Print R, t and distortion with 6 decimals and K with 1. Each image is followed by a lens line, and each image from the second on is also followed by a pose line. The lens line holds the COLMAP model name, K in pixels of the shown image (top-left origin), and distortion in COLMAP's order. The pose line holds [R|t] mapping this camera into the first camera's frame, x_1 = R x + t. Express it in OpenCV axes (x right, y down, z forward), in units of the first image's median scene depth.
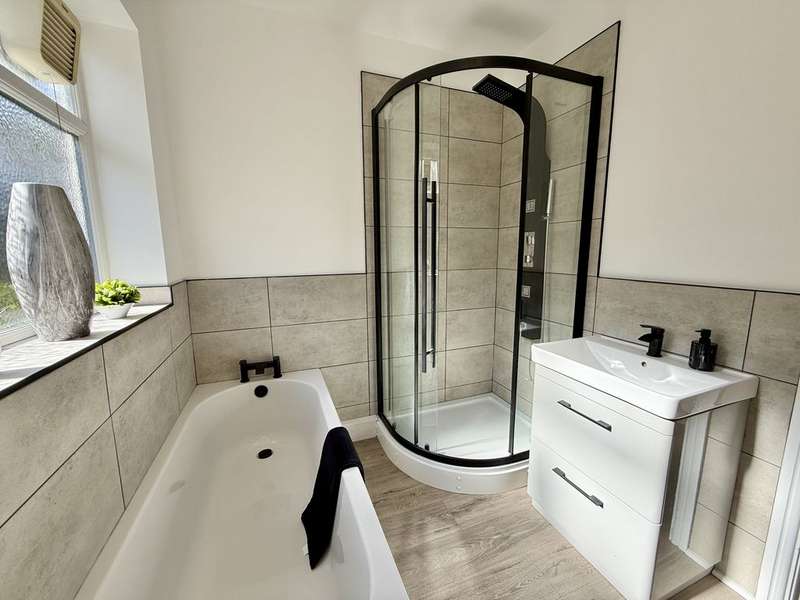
lens RADIAL K [[319.7, 0, 399.5], [0, 319.7, 300.7], [0, 0, 1]] dist [-0.002098, -0.000335]
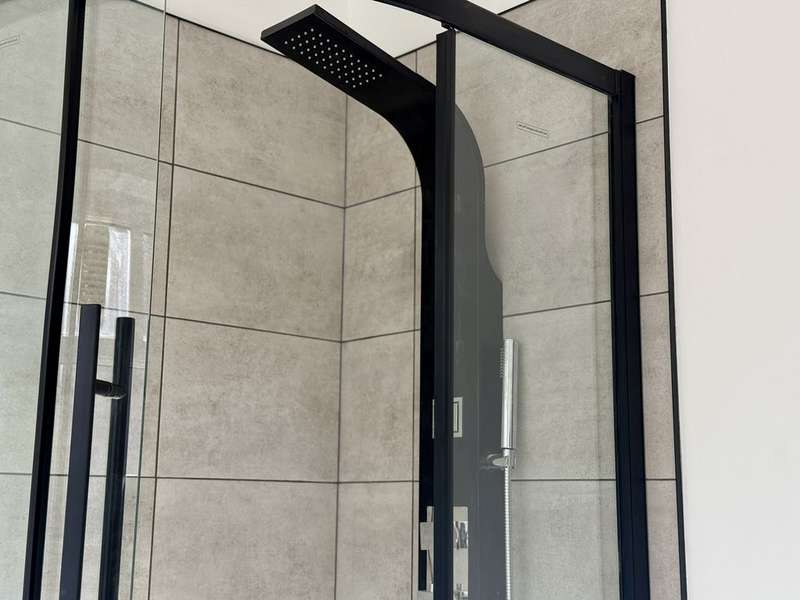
lens RADIAL K [[1114.3, 0, 399.6], [0, 1114.3, 300.0], [0, 0, 1]] dist [0.116719, 0.000000]
pose [[0.923532, 0.091228, 0.372513, -0.025445], [0.038402, 0.944419, -0.326494, -0.068809], [-0.381593, 0.315833, 0.868698, 0.095462]]
